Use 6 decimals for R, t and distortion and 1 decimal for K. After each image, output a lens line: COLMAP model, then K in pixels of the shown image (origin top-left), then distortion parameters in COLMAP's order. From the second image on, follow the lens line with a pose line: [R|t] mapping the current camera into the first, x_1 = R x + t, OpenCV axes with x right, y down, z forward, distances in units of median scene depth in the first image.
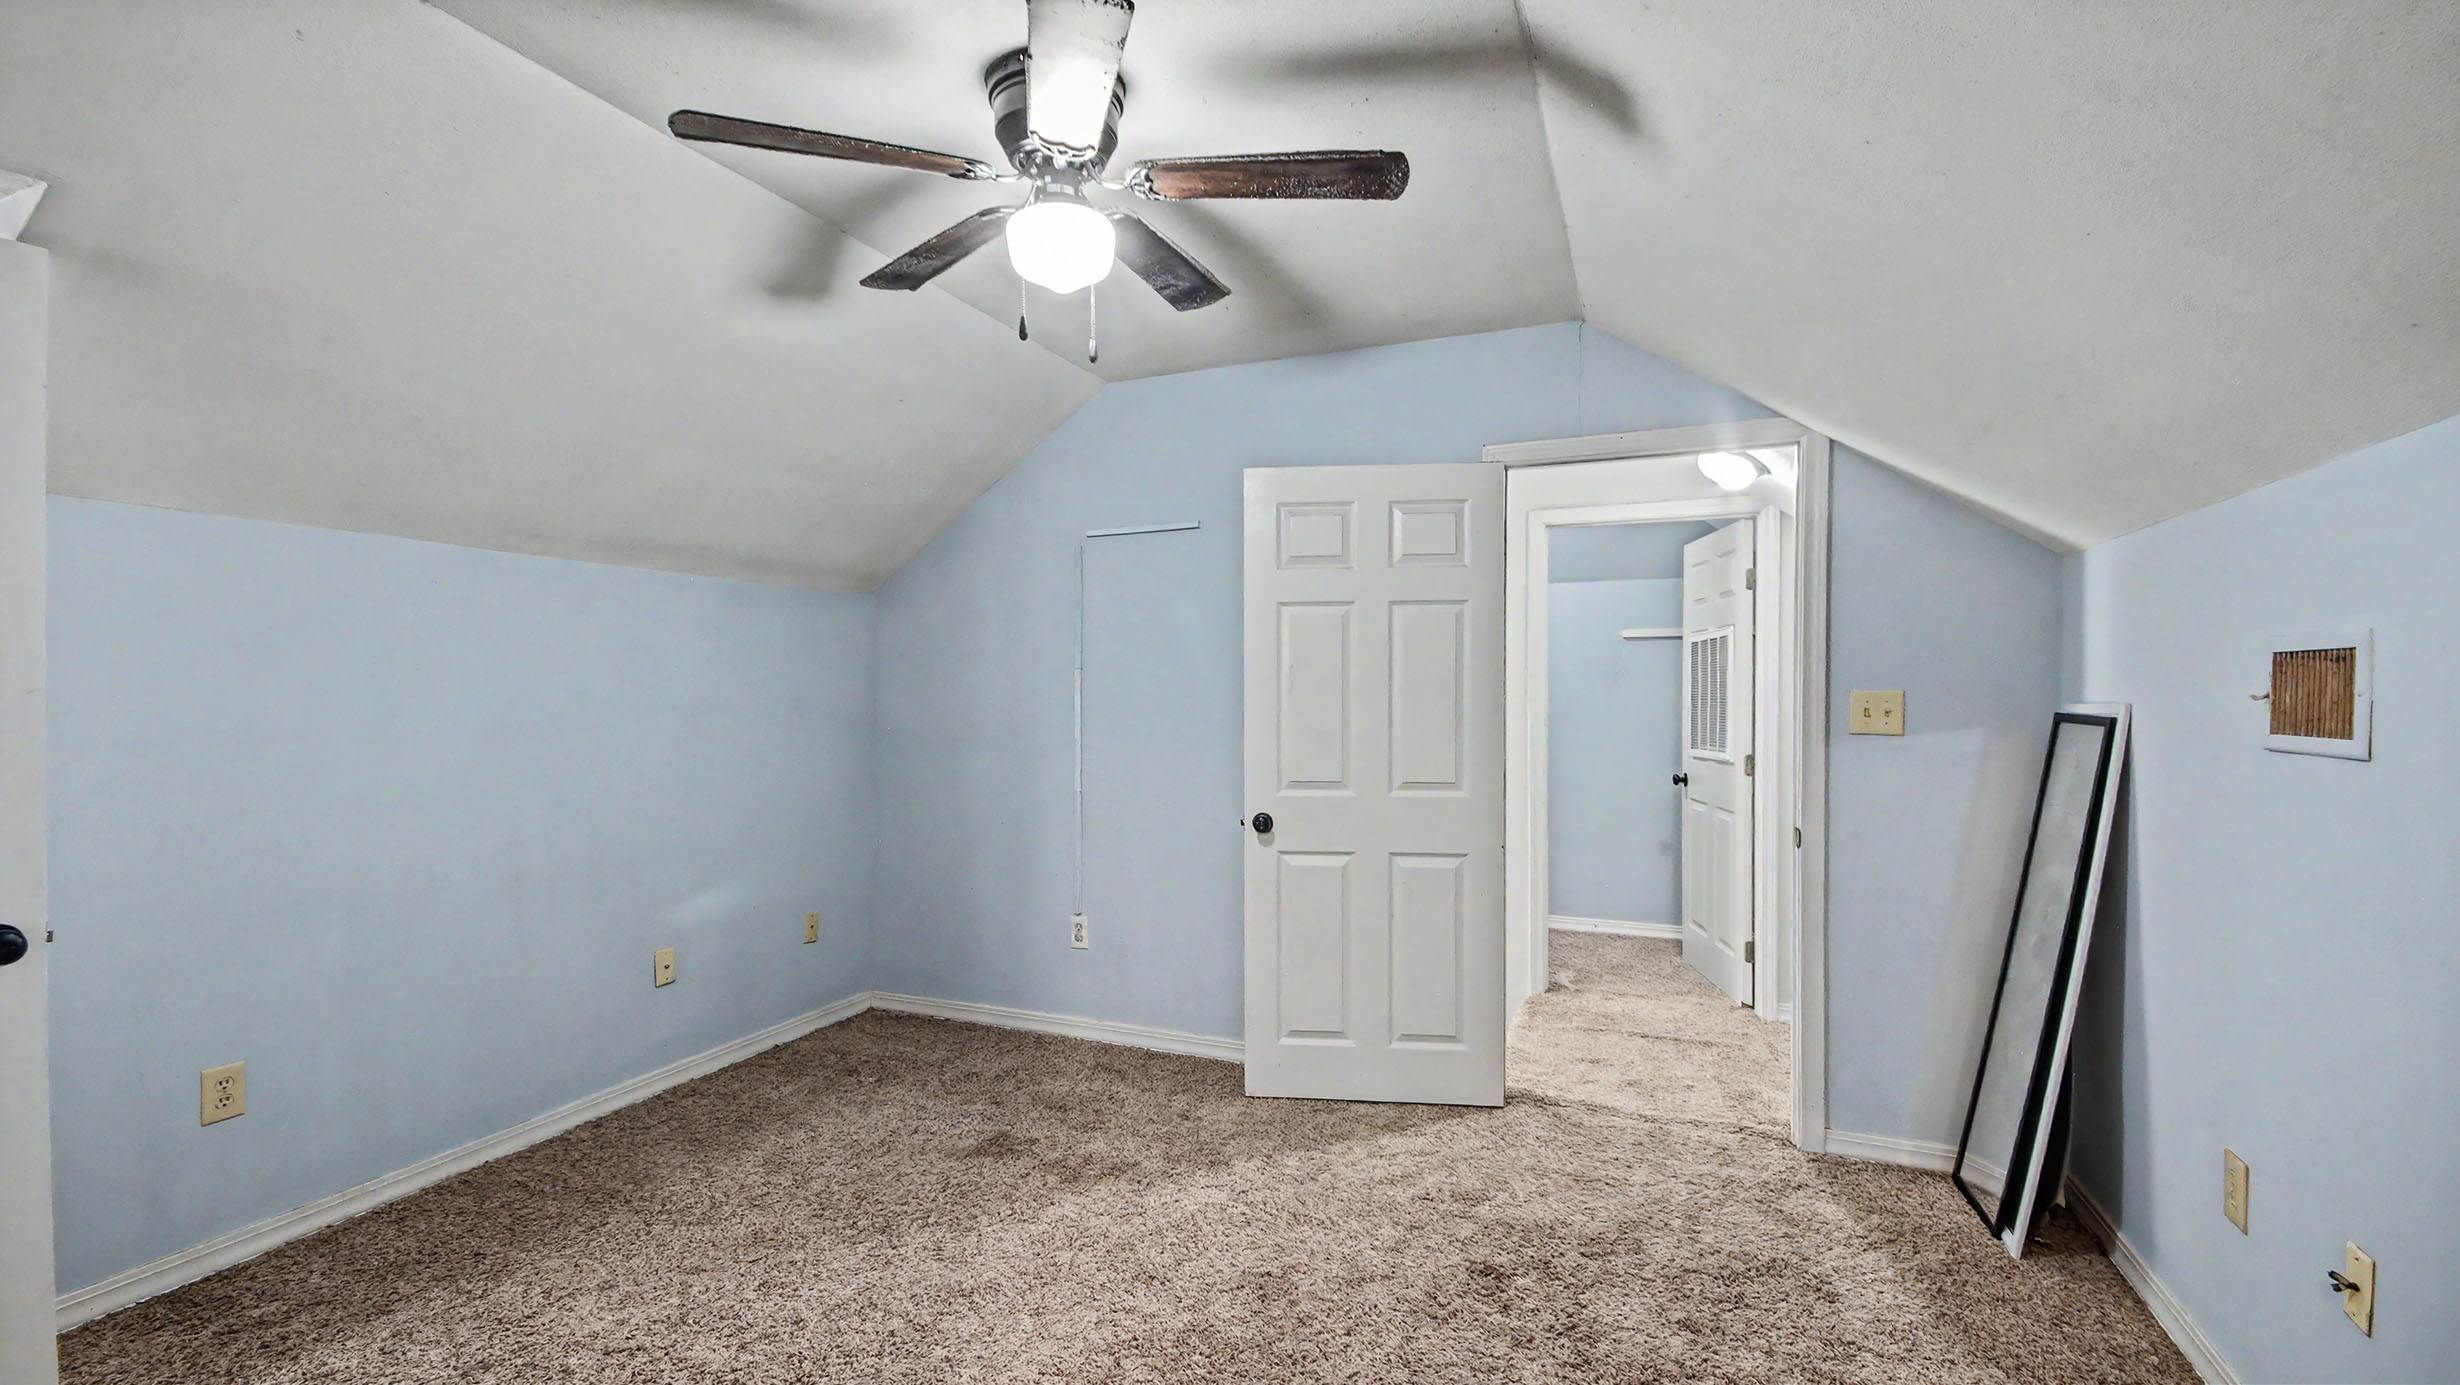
lens RADIAL K [[792.2, 0, 1230.2], [0, 792.2, 706.1], [0, 0, 1]] dist [-0.000292, -0.000008]
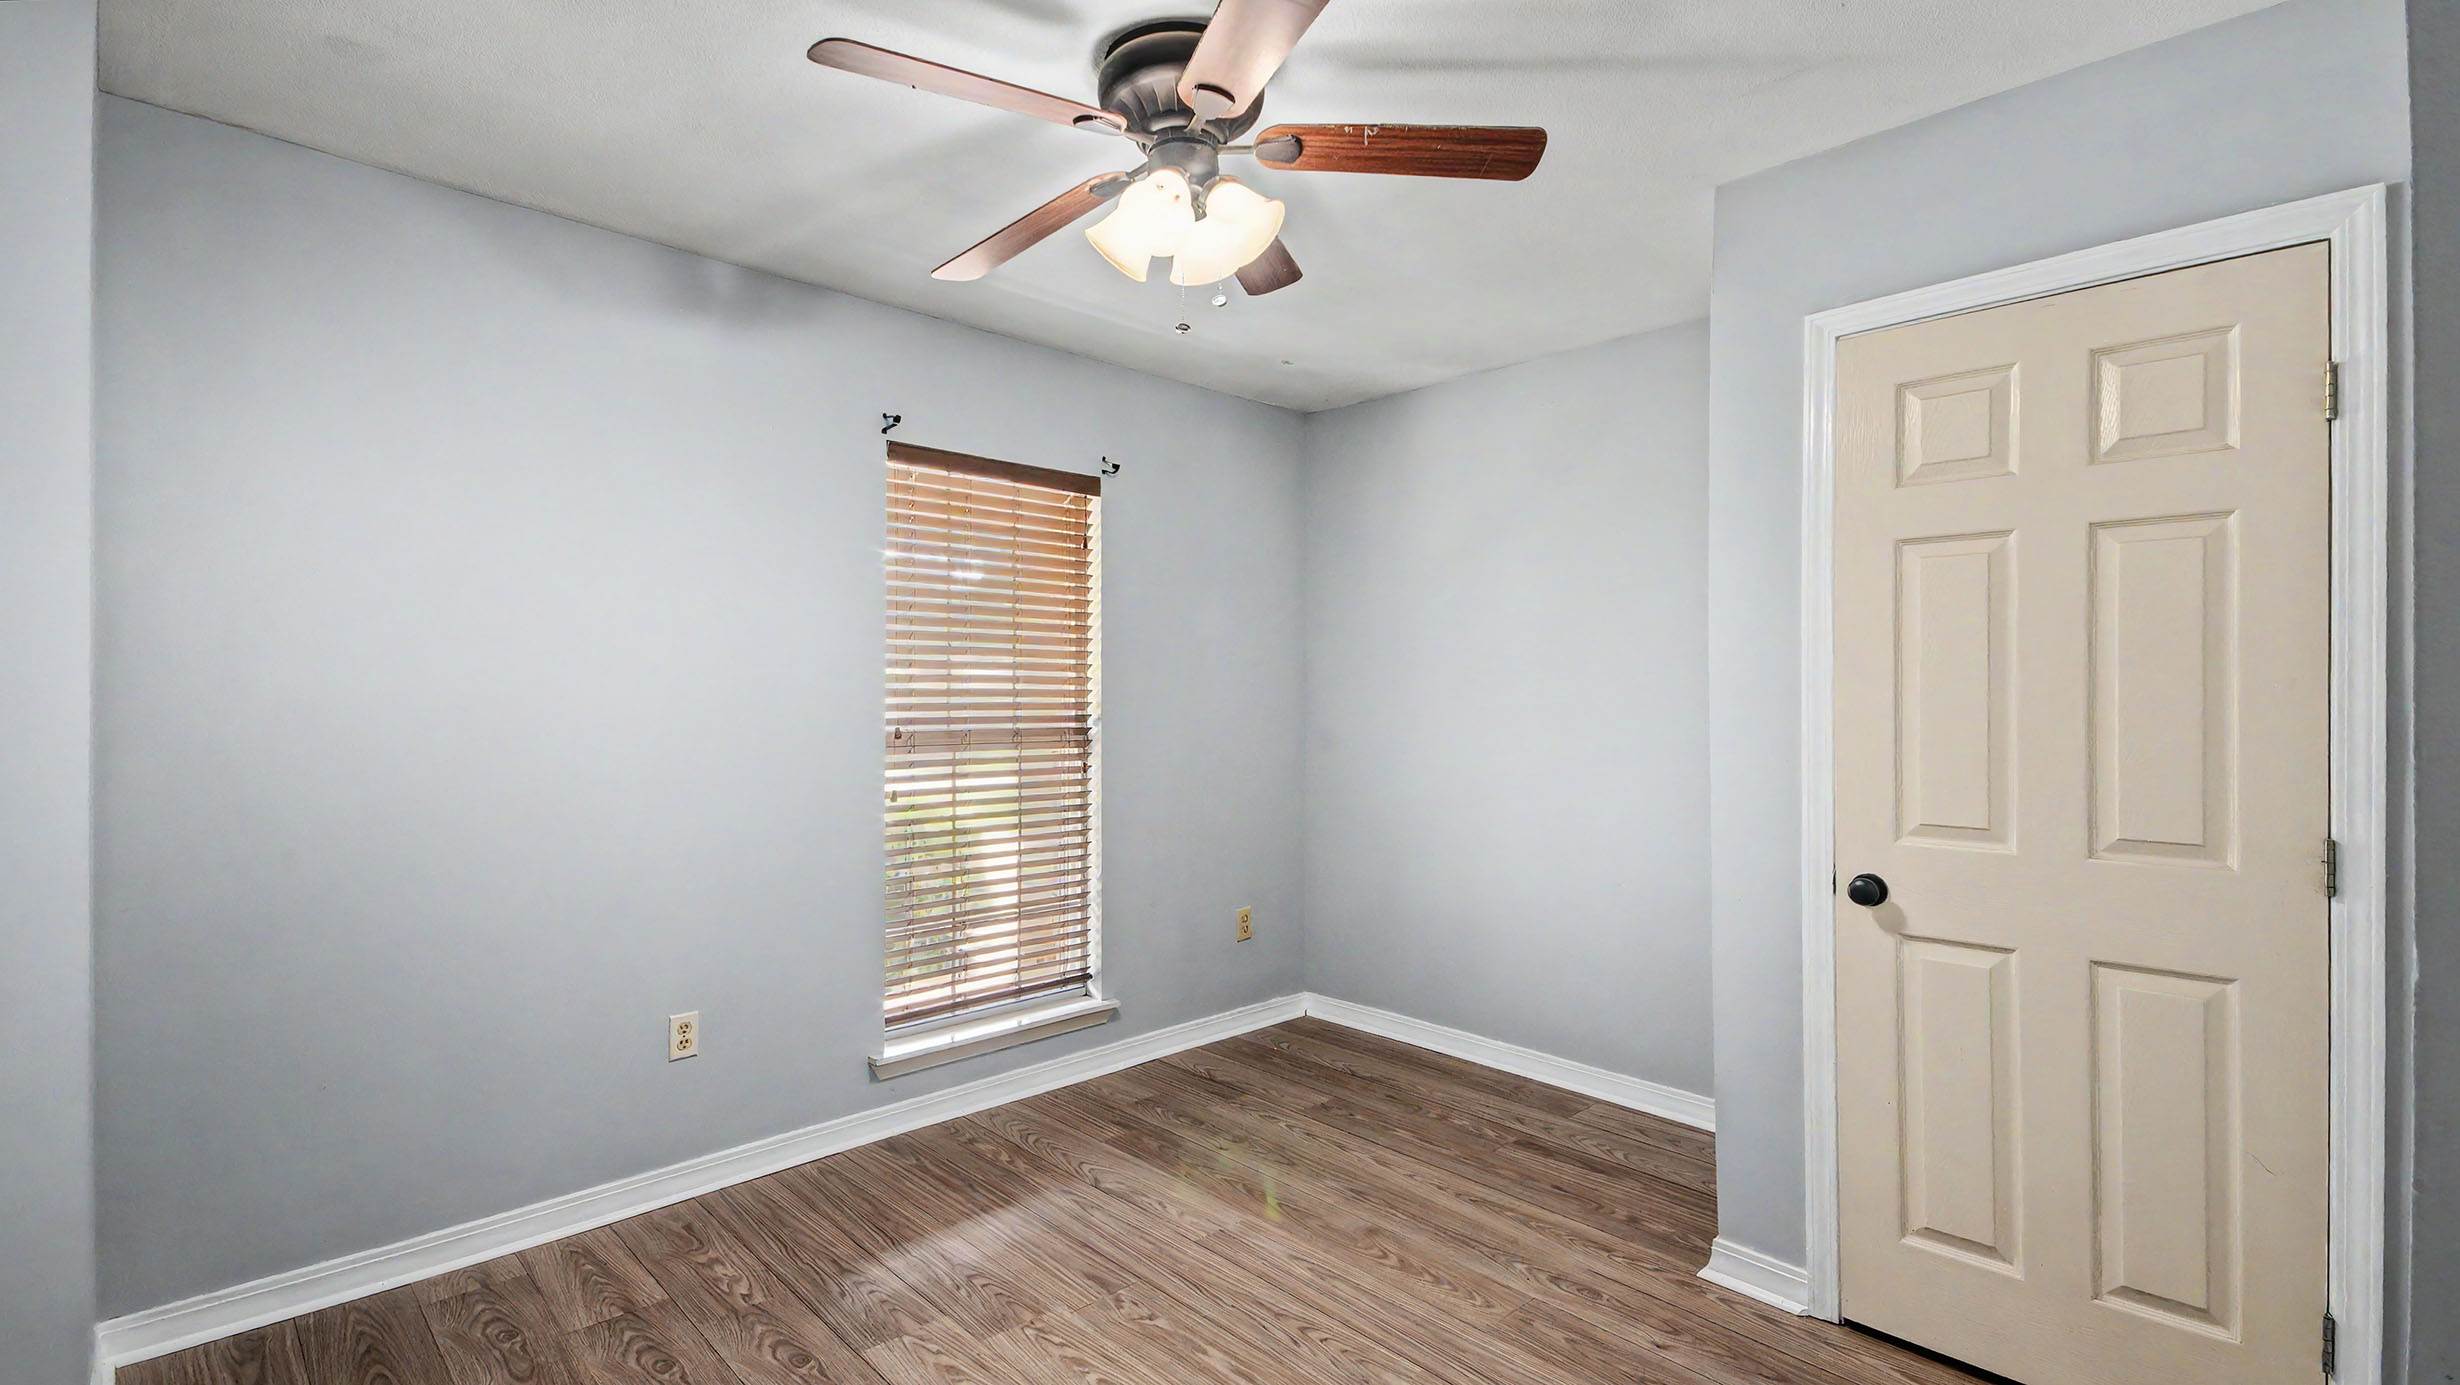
lens RADIAL K [[1102.0, 0, 1230.0], [0, 1102.0, 692.5], [0, 0, 1]] dist [0.000511, 0.000078]
pose [[0.761638, -0.006203, -0.647973, 0.262917], [-0.002116, 0.999925, -0.012058, 0.001719], [0.647999, 0.010555, 0.761568, -0.018357]]
